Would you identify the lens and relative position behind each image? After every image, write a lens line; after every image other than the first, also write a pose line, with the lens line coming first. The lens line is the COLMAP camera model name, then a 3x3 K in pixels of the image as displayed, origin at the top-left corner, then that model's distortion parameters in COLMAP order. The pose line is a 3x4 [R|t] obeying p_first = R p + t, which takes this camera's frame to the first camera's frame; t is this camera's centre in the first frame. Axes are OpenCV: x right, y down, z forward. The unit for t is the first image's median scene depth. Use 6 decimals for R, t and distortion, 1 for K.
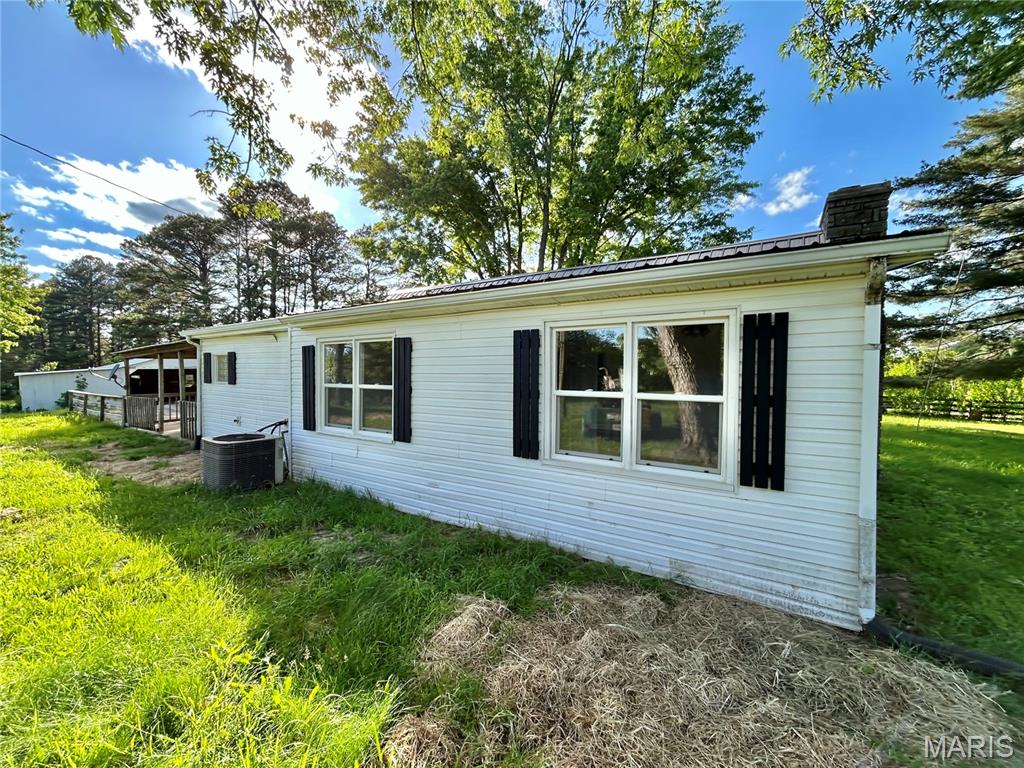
lens RADIAL K [[418.5, 0, 509.0], [0, 418.5, 383.6], [0, 0, 1]] dist [0.002136, -0.000905]
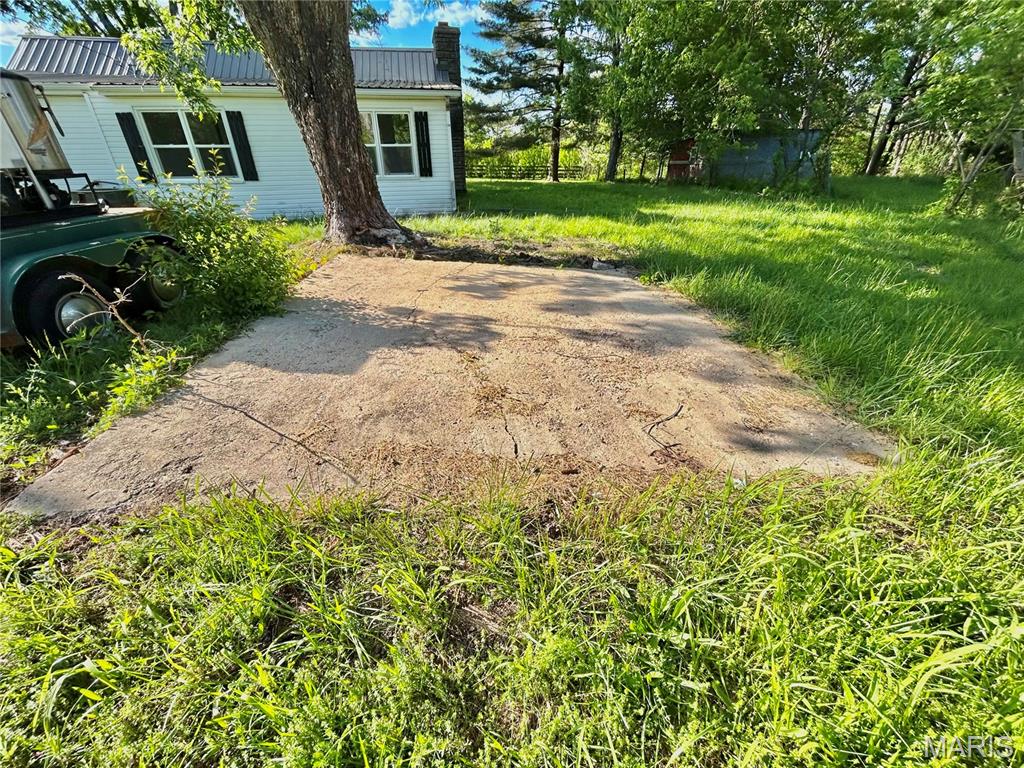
lens RADIAL K [[418.5, 0, 509.0], [0, 418.5, 383.6], [0, 0, 1]] dist [0.002136, -0.000905]
pose [[0.721495, -0.342558, 0.601747, -0.748426], [0.030449, 0.883905, 0.466674, 0.093565], [-0.691750, -0.318381, 0.648164, -1.068155]]
